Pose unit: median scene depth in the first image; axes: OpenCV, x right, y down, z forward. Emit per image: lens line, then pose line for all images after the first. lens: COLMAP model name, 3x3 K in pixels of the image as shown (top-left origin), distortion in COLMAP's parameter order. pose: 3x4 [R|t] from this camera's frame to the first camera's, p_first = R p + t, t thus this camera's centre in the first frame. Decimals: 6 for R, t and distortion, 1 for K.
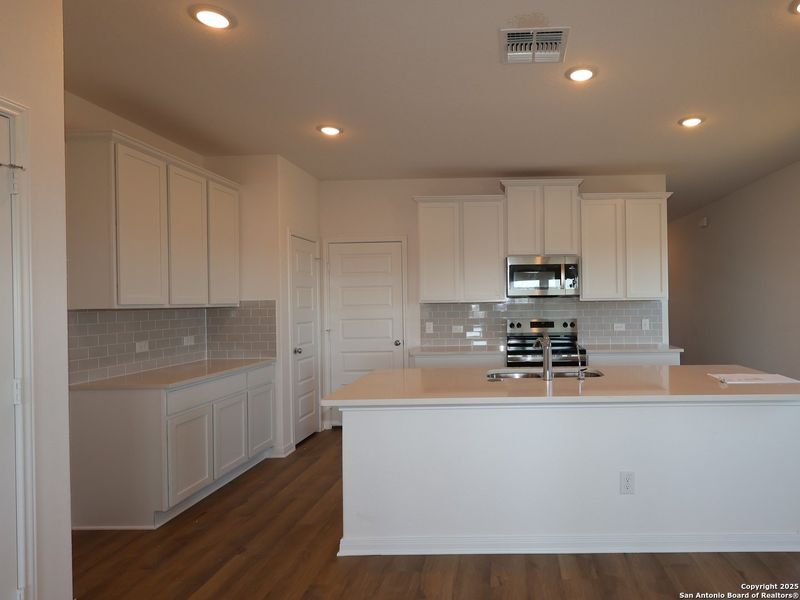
lens RADIAL K [[446.7, 0, 465.6], [0, 446.7, 301.0], [0, 0, 1]] dist [-0.000498, -0.000316]
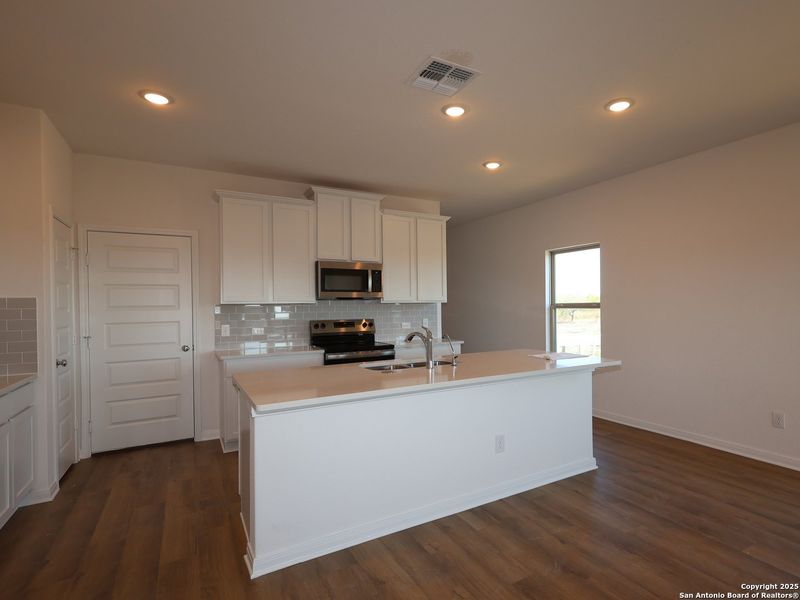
lens RADIAL K [[416.8, 0, 399.6], [0, 416.8, 304.1], [0, 0, 1]] dist [-0.000891, -0.000621]
pose [[0.860620, 0.007841, 0.509188, -0.240991], [-0.003769, 0.999952, -0.009030, 0.012057], [-0.509234, 0.005852, 0.860608, 0.063279]]
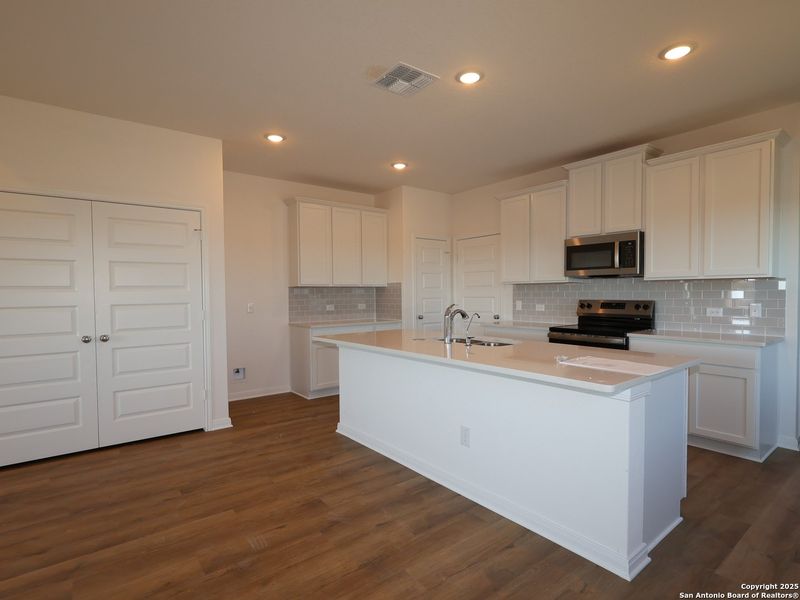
lens RADIAL K [[369.7, 0, 394.0], [0, 369.7, 301.1], [0, 0, 1]] dist [0.001390, 0.000305]
pose [[0.682189, 0.028229, -0.730631, 0.456109], [0.001110, 0.999213, 0.039643, 0.010980], [0.731175, -0.027855, 0.681621, 0.113917]]
